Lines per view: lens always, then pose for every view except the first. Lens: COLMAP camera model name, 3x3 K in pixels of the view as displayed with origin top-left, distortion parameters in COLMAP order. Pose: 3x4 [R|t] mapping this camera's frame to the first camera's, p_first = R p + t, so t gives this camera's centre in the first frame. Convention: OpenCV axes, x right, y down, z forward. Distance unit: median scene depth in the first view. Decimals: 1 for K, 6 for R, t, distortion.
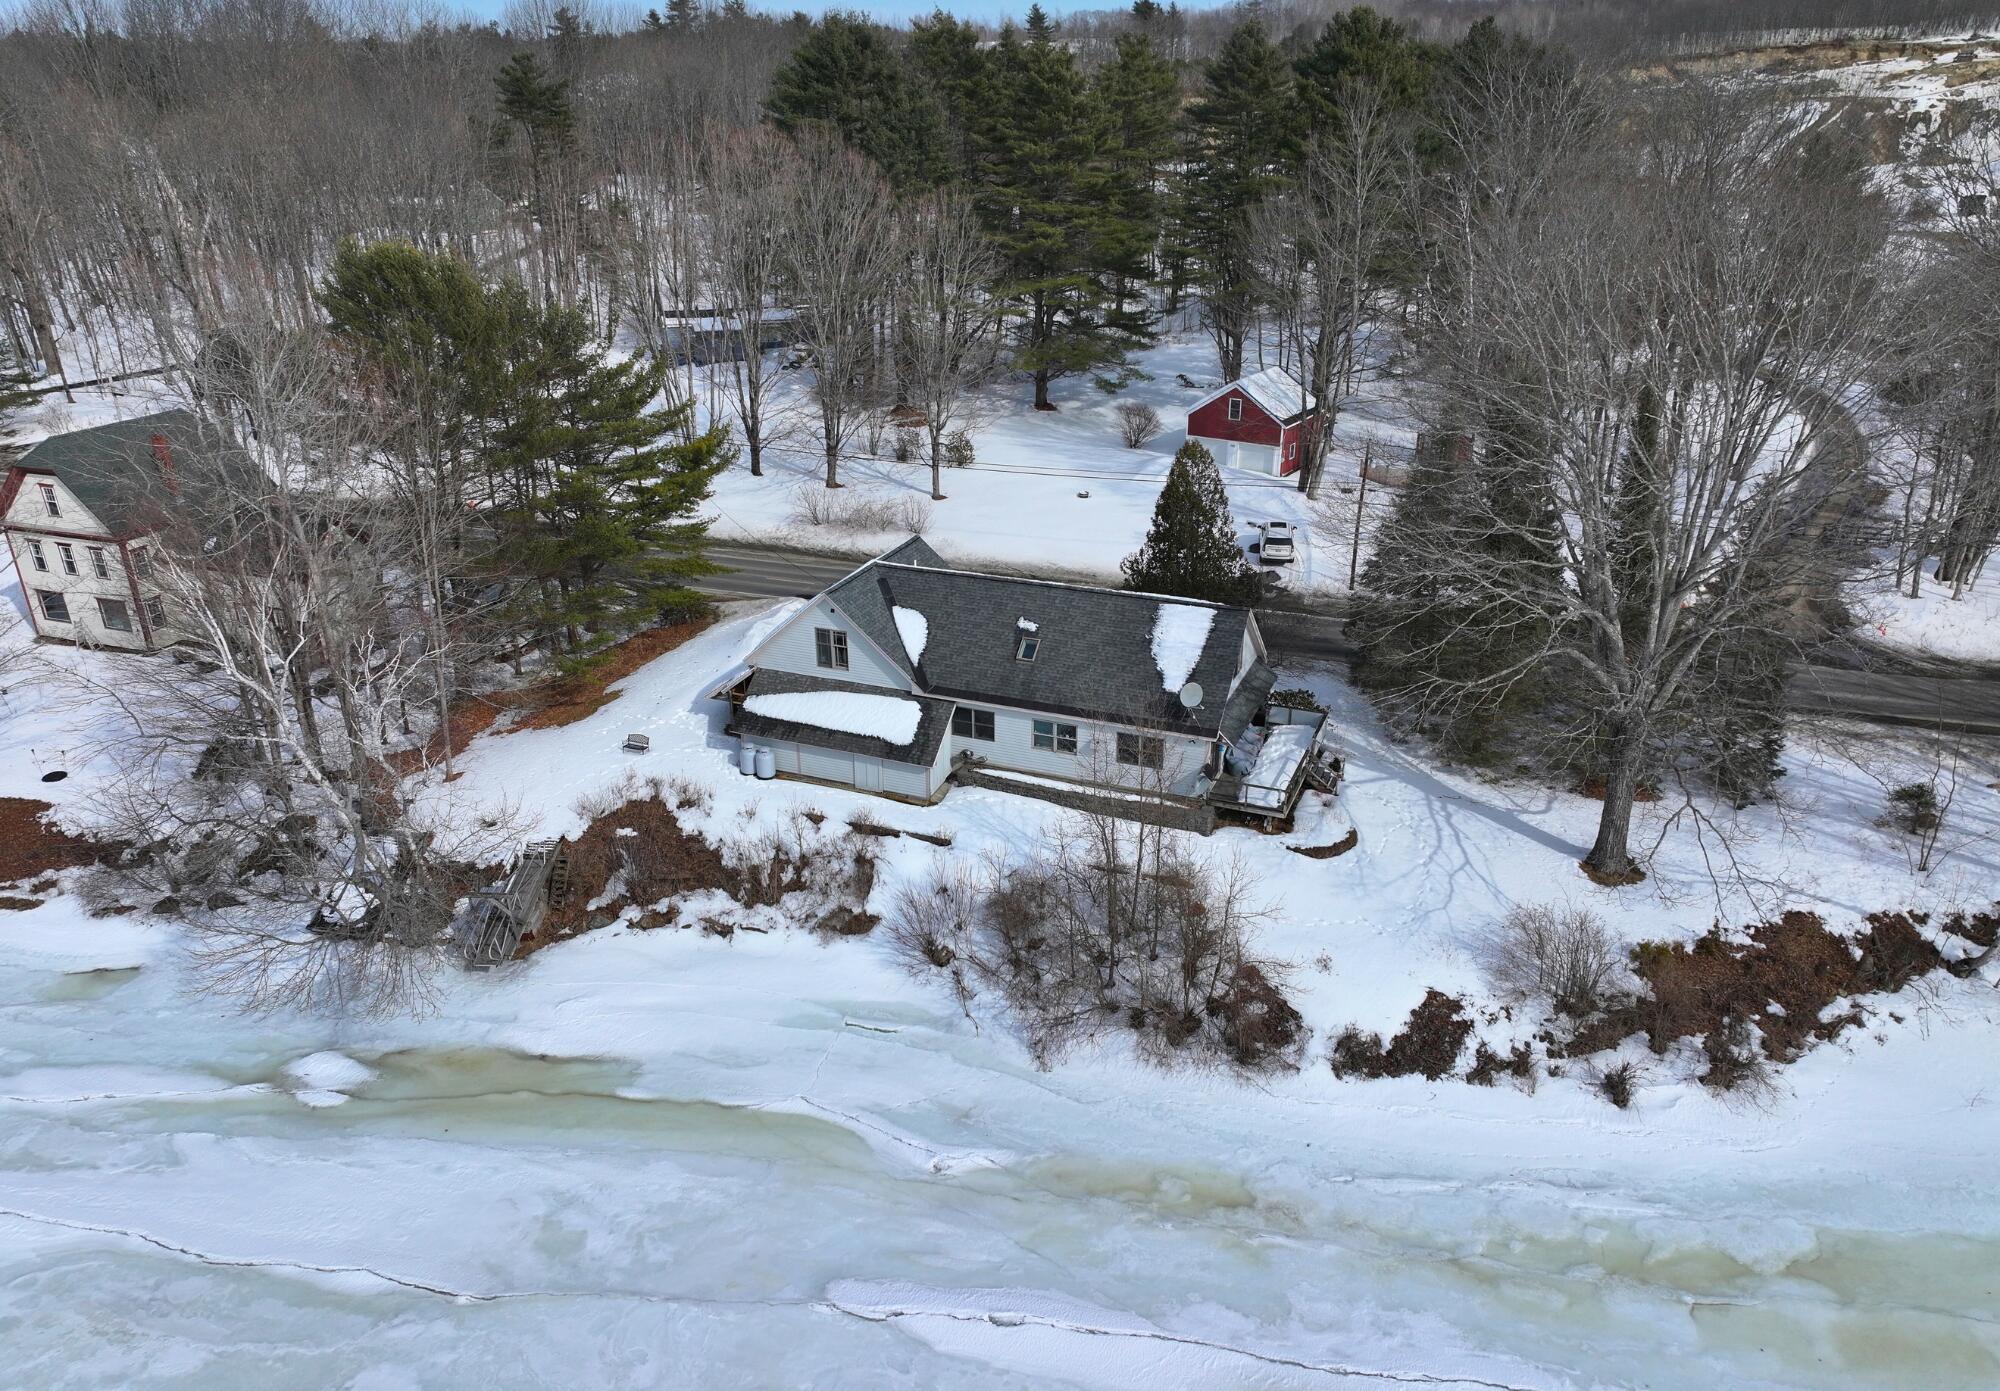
lens RADIAL K [[1370.6, 0, 1000.5], [0, 1370.6, 701.8], [0, 0, 1]] dist [-0.003450, 0.014881]
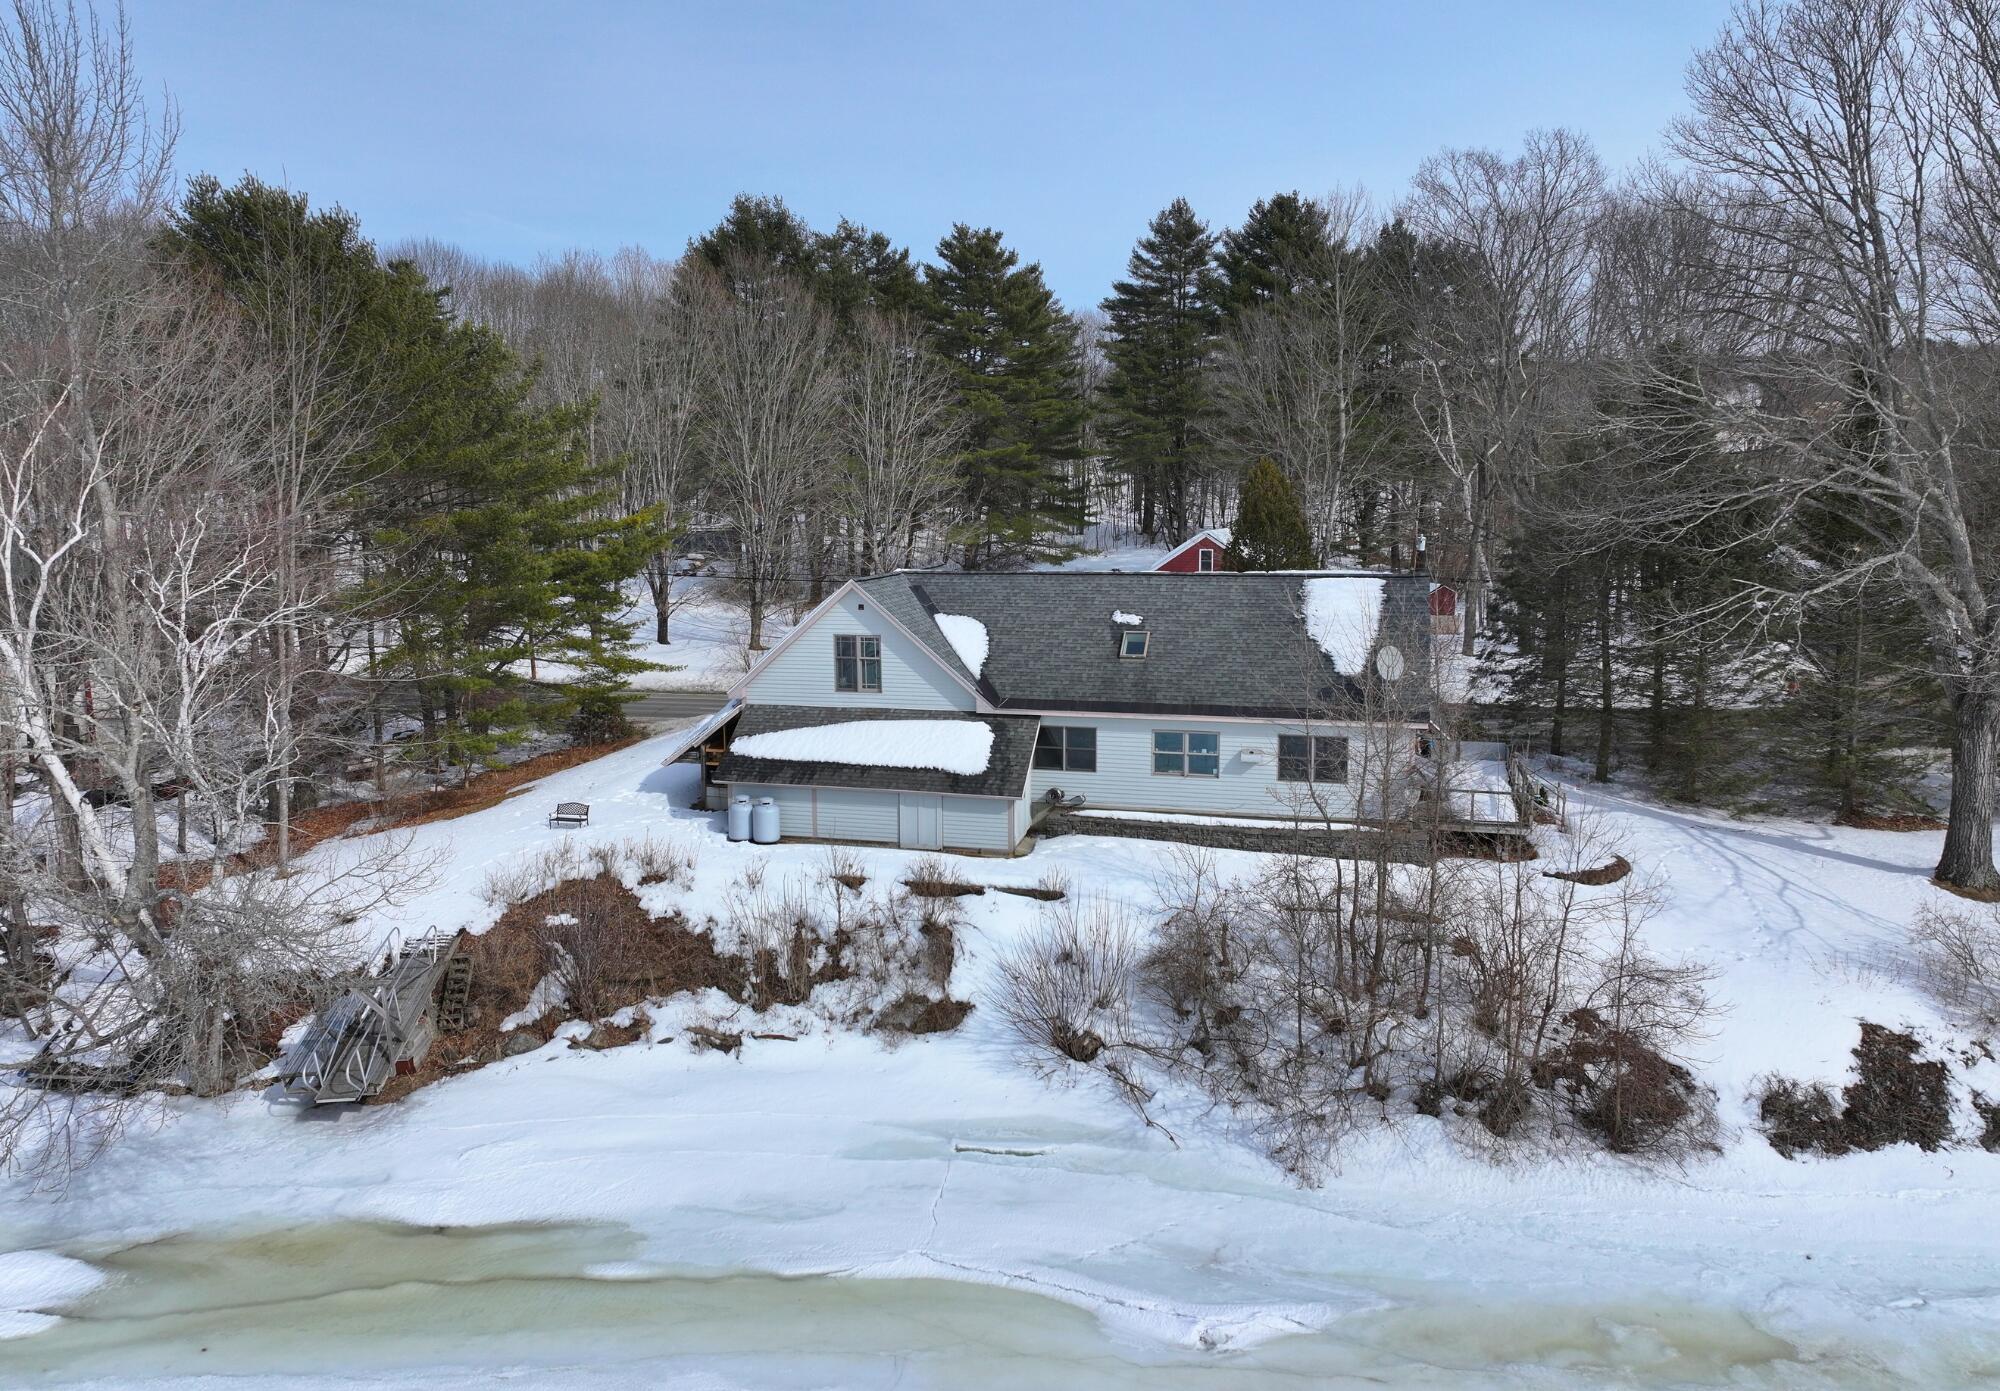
lens RADIAL K [[1370.6, 0, 1001.2], [0, 1370.6, 681.9], [0, 0, 1]] dist [-0.003450, 0.014881]
pose [[0.992331, -0.020707, 0.121863, -0.147618], [0.051547, 0.965379, -0.255708, 0.173090], [-0.112350, 0.260029, 0.959043, 0.325106]]
